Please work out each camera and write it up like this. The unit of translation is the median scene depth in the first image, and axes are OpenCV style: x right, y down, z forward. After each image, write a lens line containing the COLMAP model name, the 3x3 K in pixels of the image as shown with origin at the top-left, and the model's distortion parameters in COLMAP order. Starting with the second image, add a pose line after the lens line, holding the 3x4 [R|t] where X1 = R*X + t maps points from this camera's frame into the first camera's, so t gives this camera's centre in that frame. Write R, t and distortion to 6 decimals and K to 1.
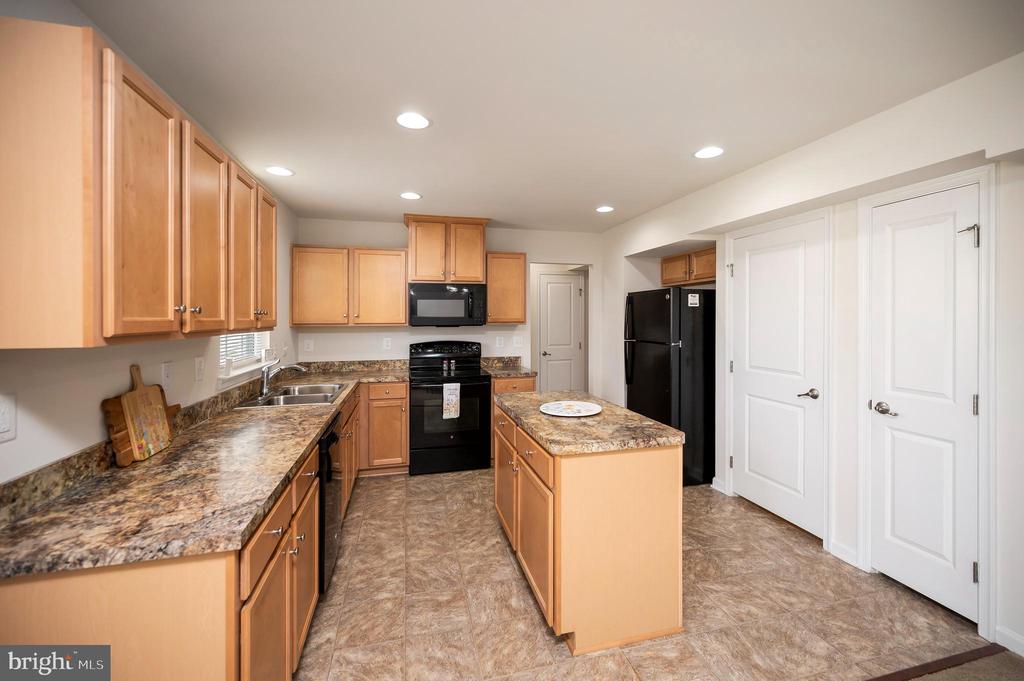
lens RADIAL K [[410.8, 0, 516.7], [0, 410.8, 316.7], [0, 0, 1]] dist [0.004575, -0.000210]
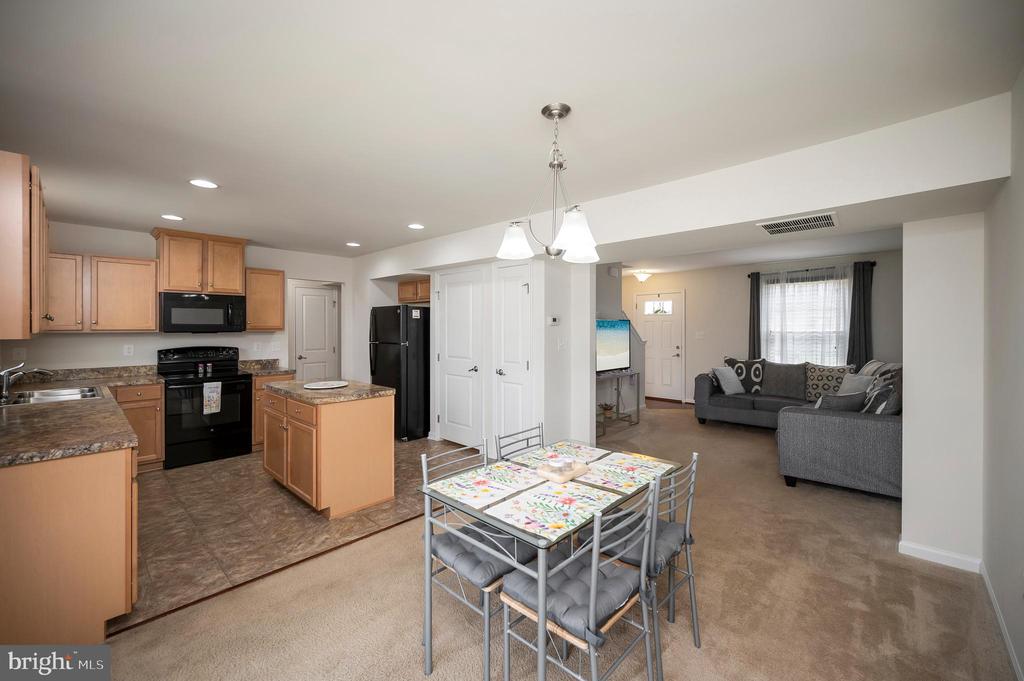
lens RADIAL K [[410.8, 0, 510.4], [0, 410.8, 334.0], [0, 0, 1]] dist [0.004575, -0.000210]
pose [[0.848944, -0.006273, 0.528445, -0.060219], [-0.004042, 0.999823, 0.018362, 0.003372], [-0.528467, -0.017724, 0.848769, -0.412935]]
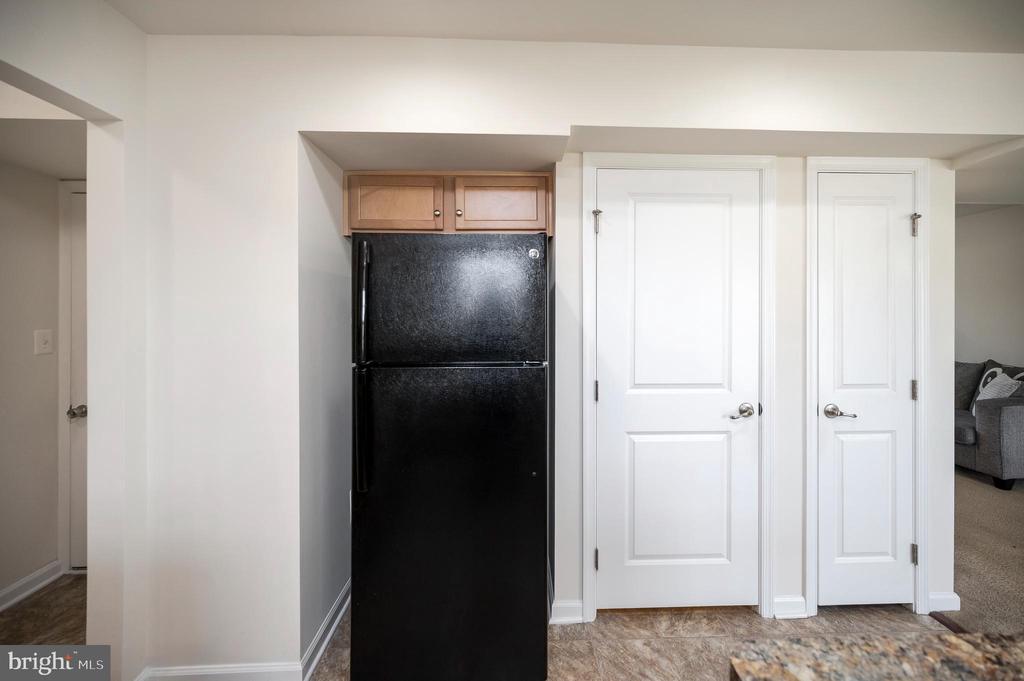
lens RADIAL K [[410.8, 0, 513.2], [0, 410.8, 334.8], [0, 0, 1]] dist [0.004575, -0.000210]
pose [[0.209707, 0.005297, 0.977750, -0.052908], [-0.000677, 0.999986, -0.005272, 0.042165], [-0.977764, 0.000444, 0.209708, 0.905998]]
